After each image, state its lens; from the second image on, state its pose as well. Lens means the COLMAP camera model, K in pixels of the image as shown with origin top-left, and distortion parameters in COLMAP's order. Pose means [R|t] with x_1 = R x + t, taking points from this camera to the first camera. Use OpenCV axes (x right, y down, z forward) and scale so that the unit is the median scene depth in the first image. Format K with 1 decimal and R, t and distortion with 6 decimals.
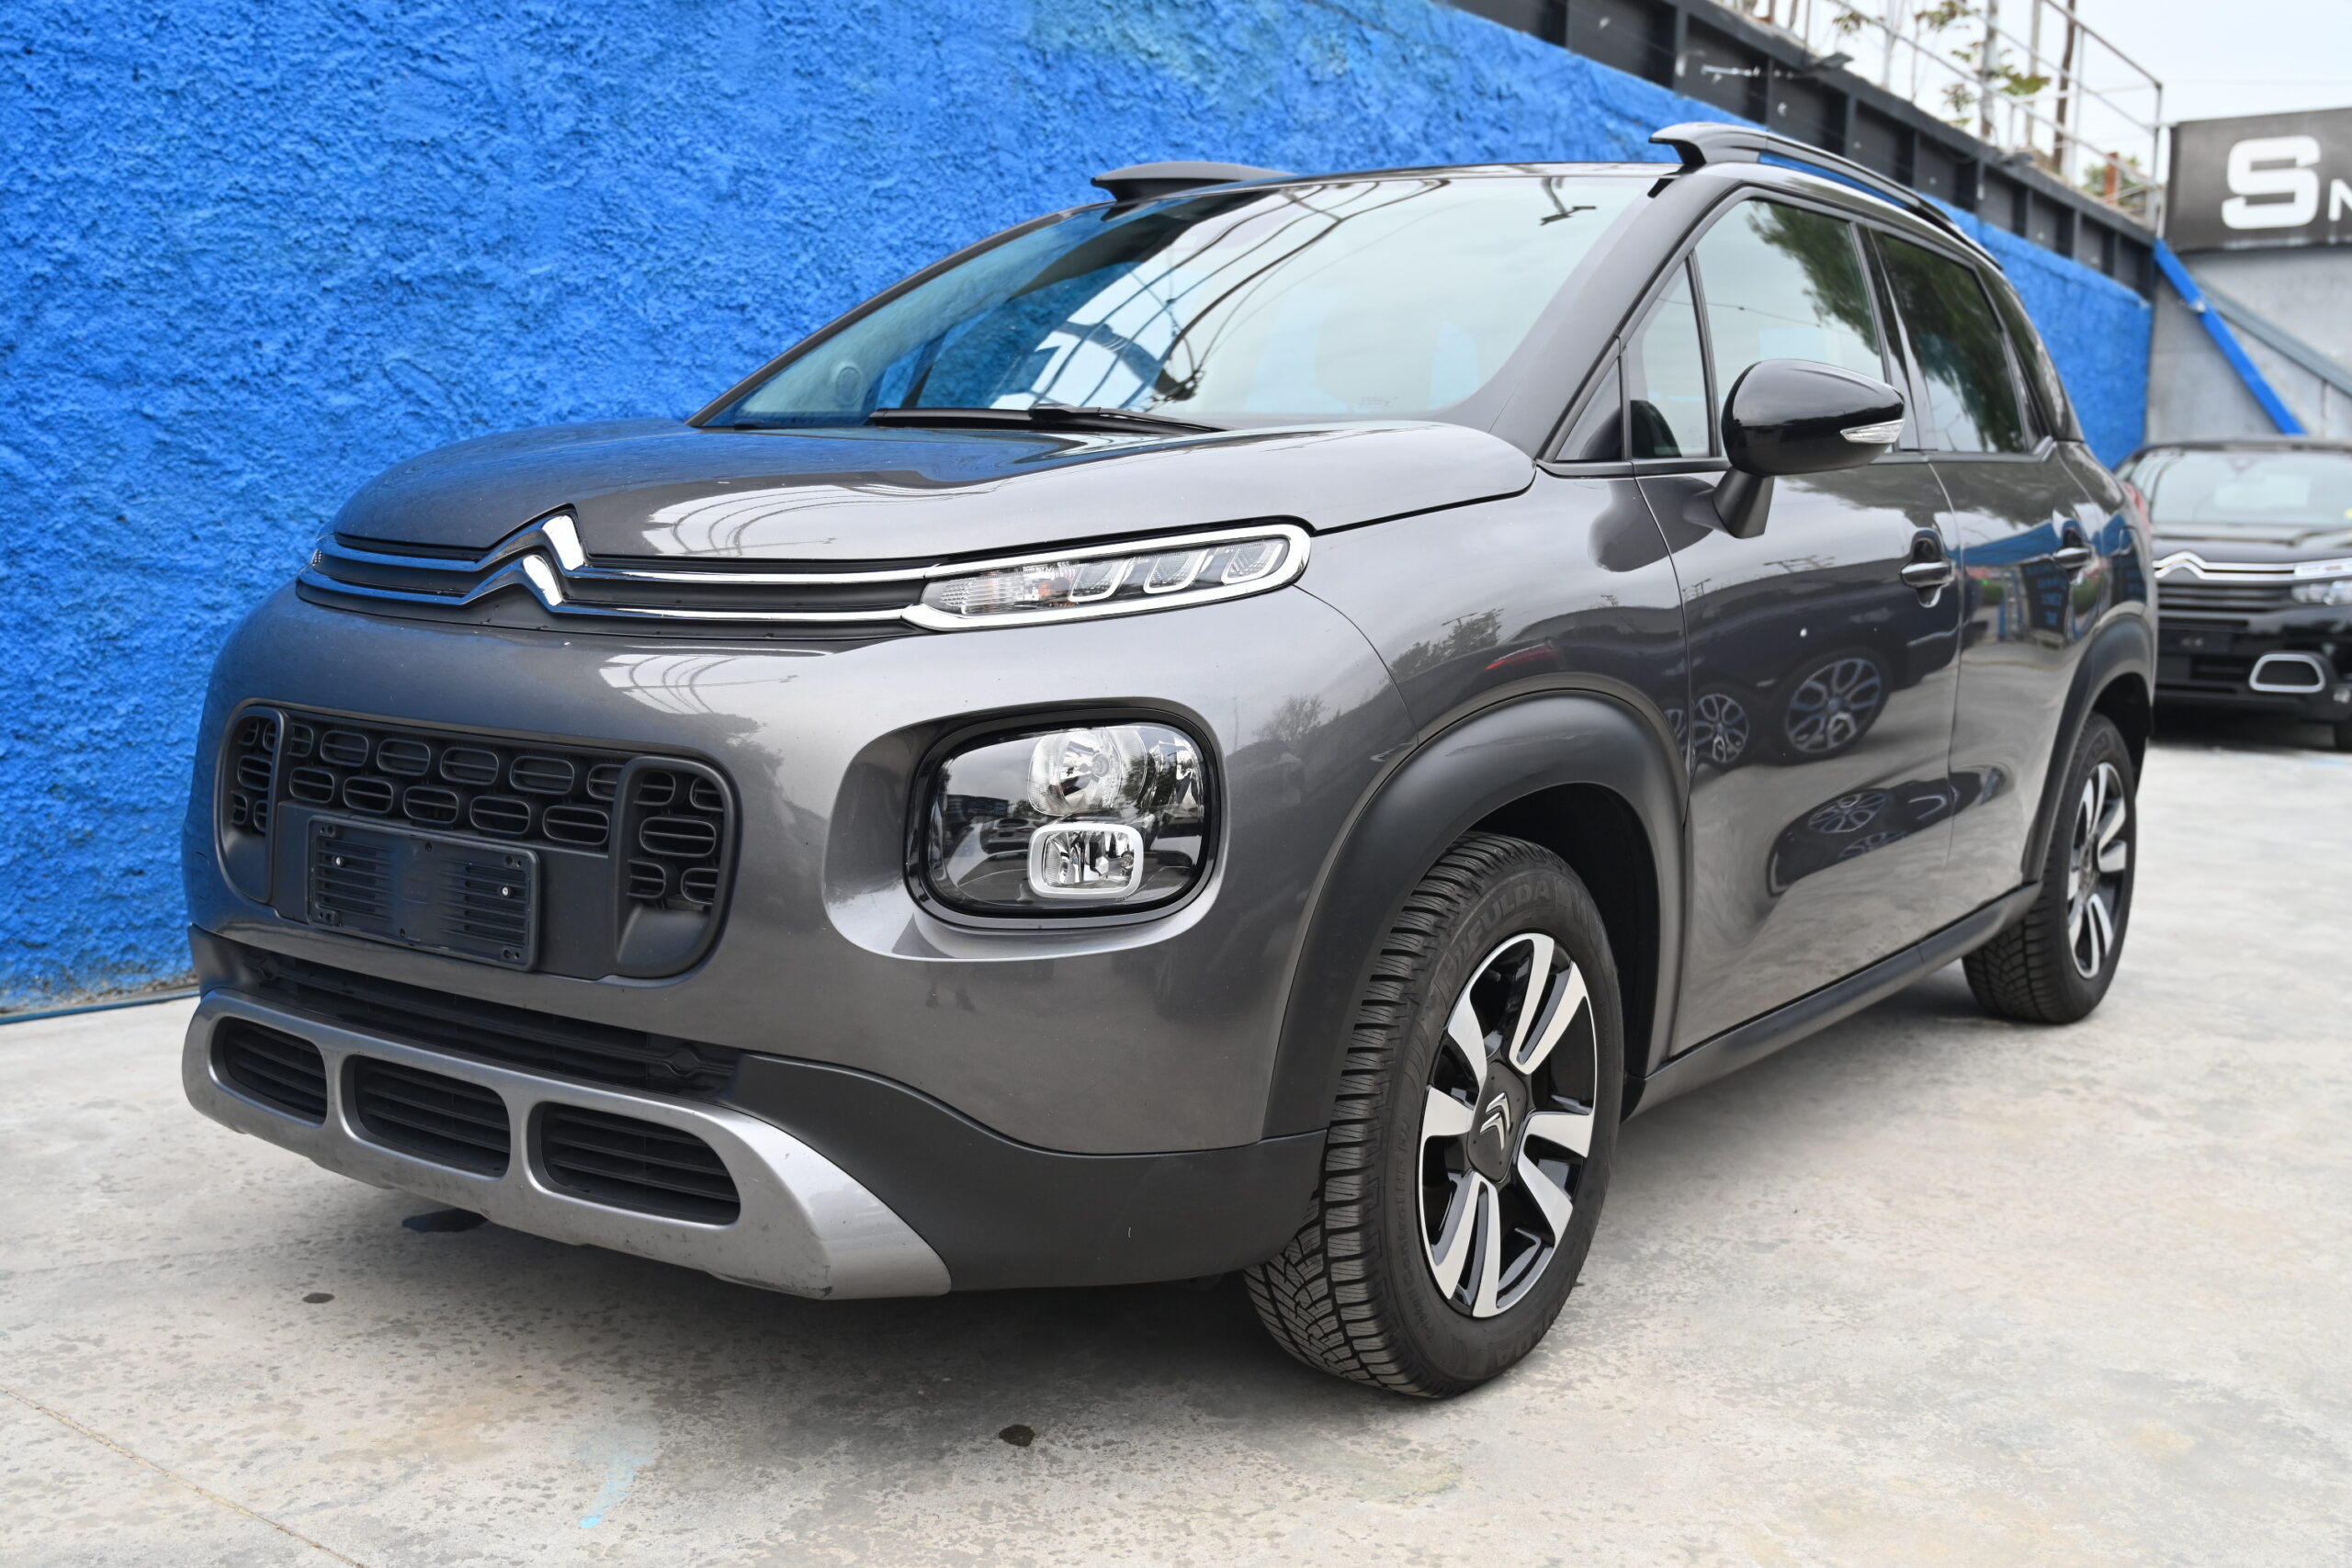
lens RADIAL K [[2339.7, 0, 1174.5], [0, 2339.7, 794.9], [0, 0, 1]] dist [0.011671, 0.000000]
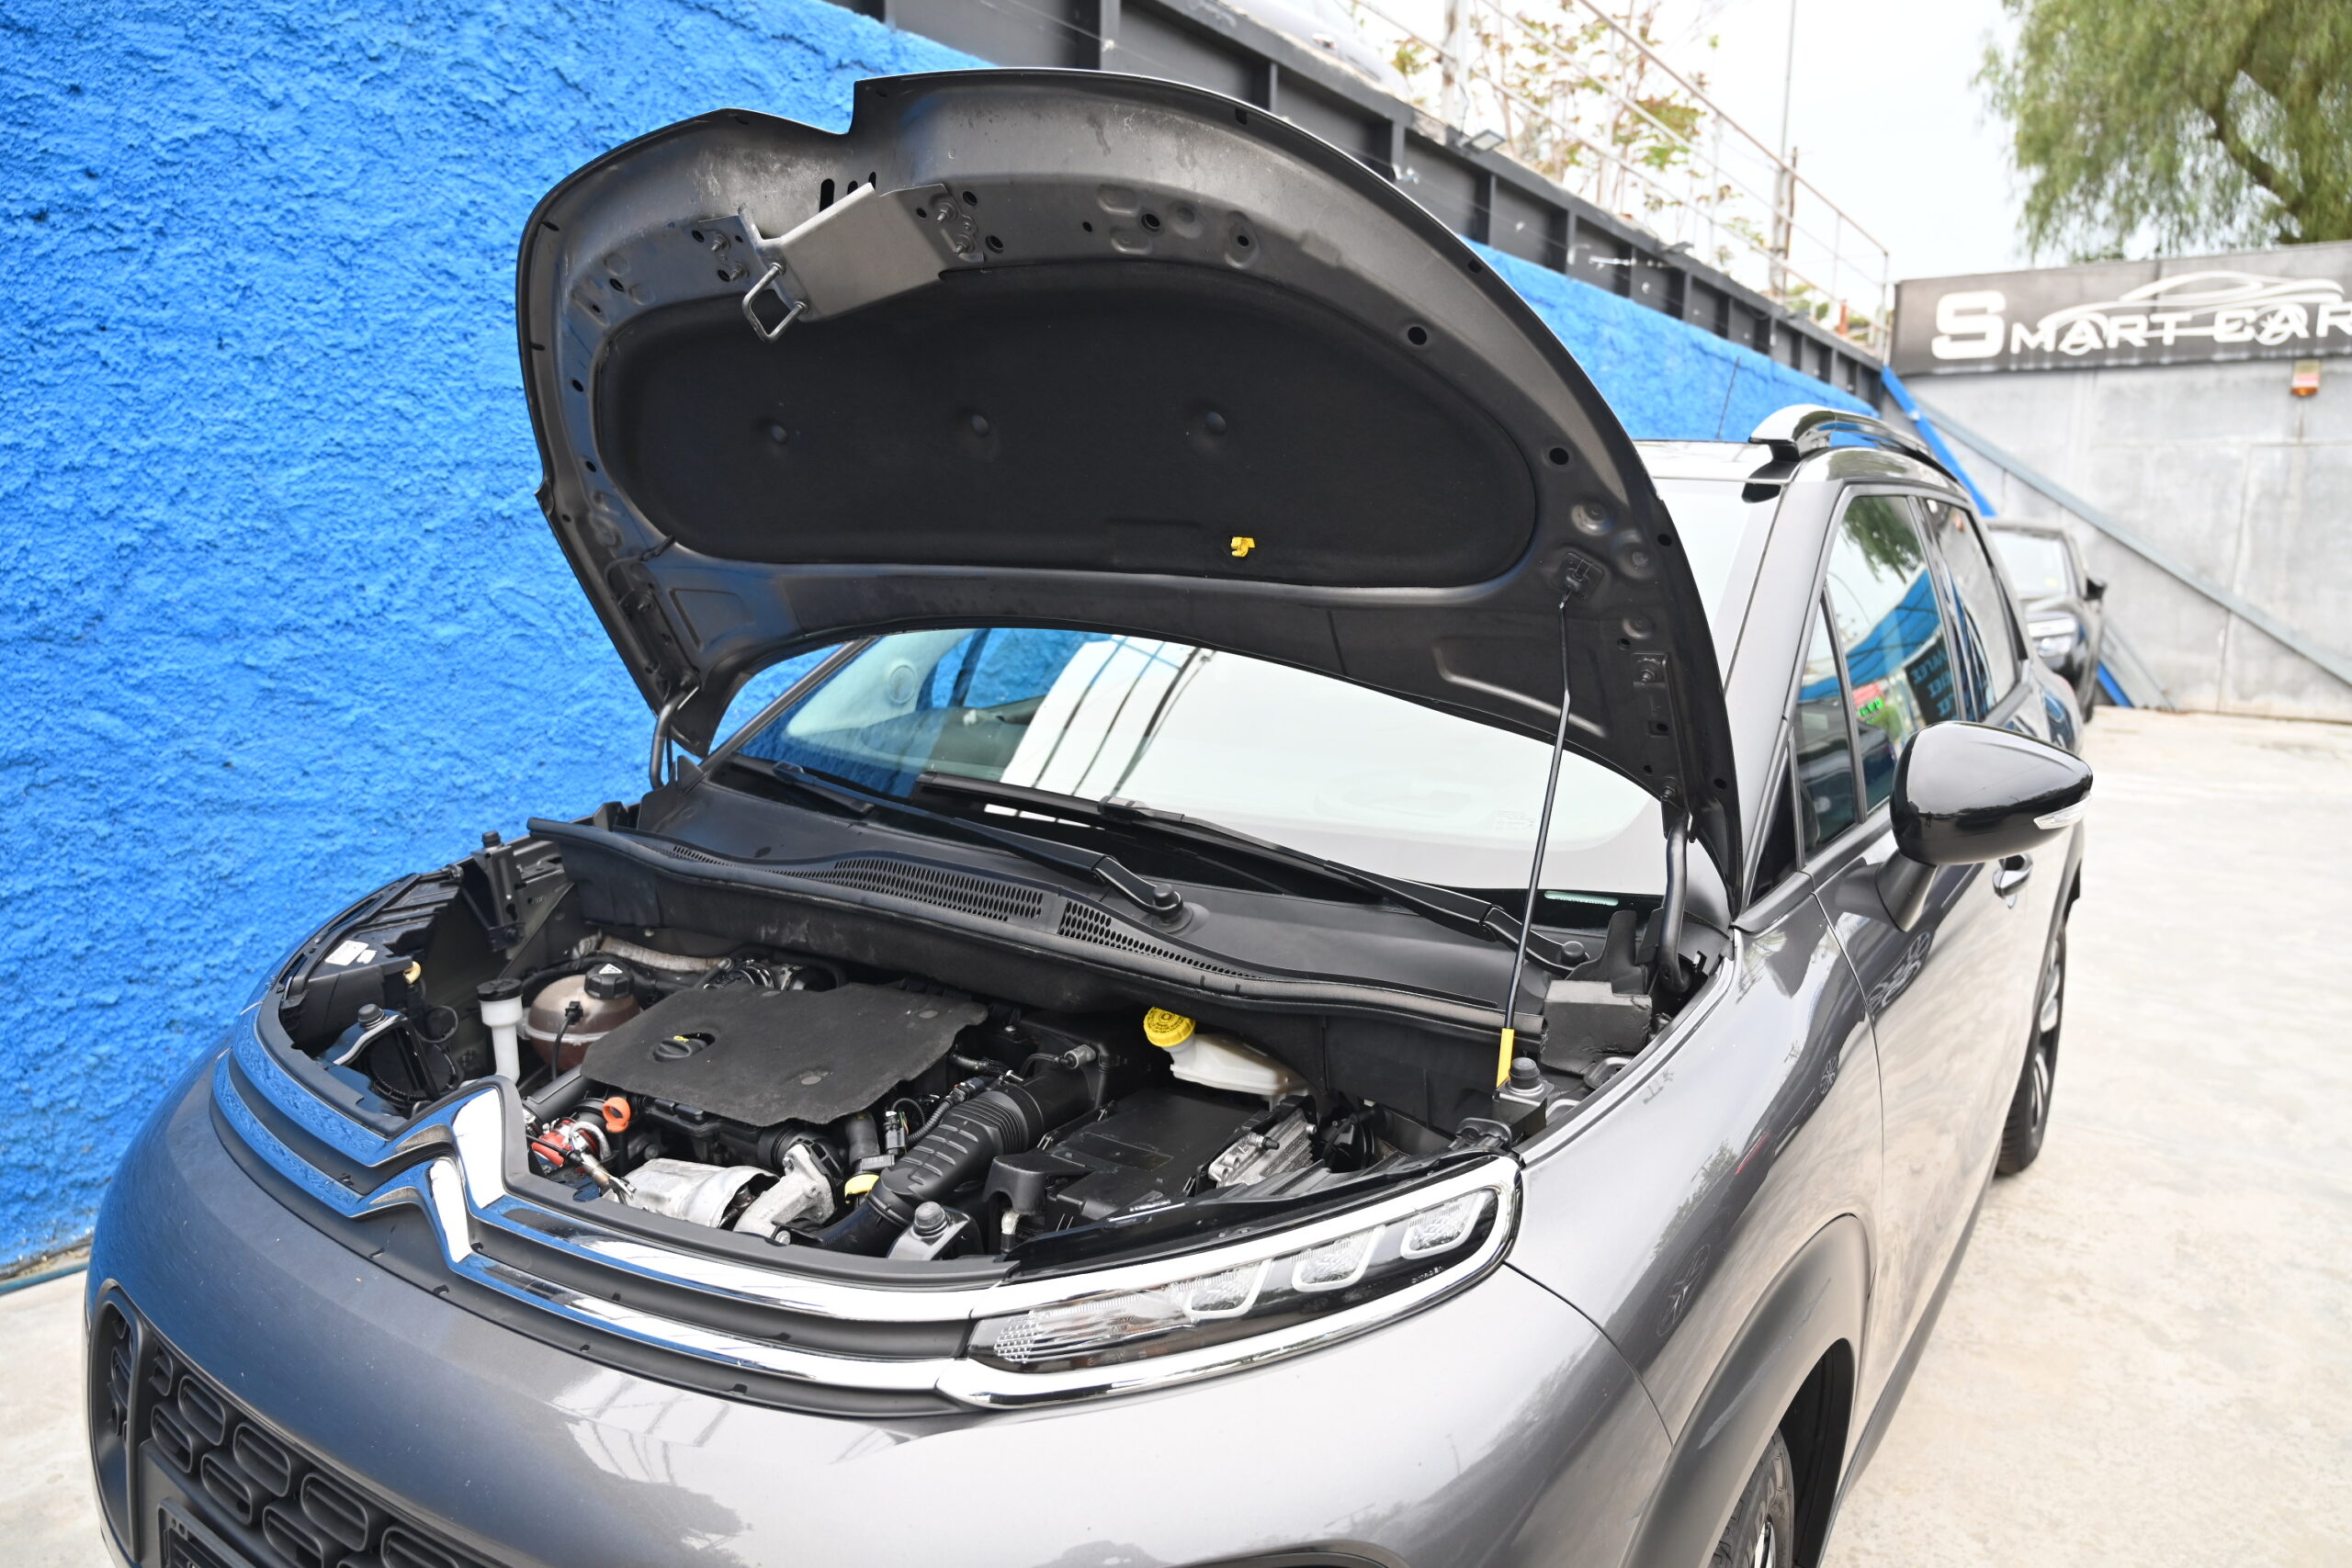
lens RADIAL K [[1555.3, 0, 1182.7], [0, 1555.3, 793.8], [0, 0, 1]] dist [-0.004836, -0.000917]
pose [[0.999843, -0.013243, 0.011806, -0.024470], [0.012625, 0.998621, 0.050951, -0.129397], [-0.012464, -0.050794, 0.998631, 0.280162]]
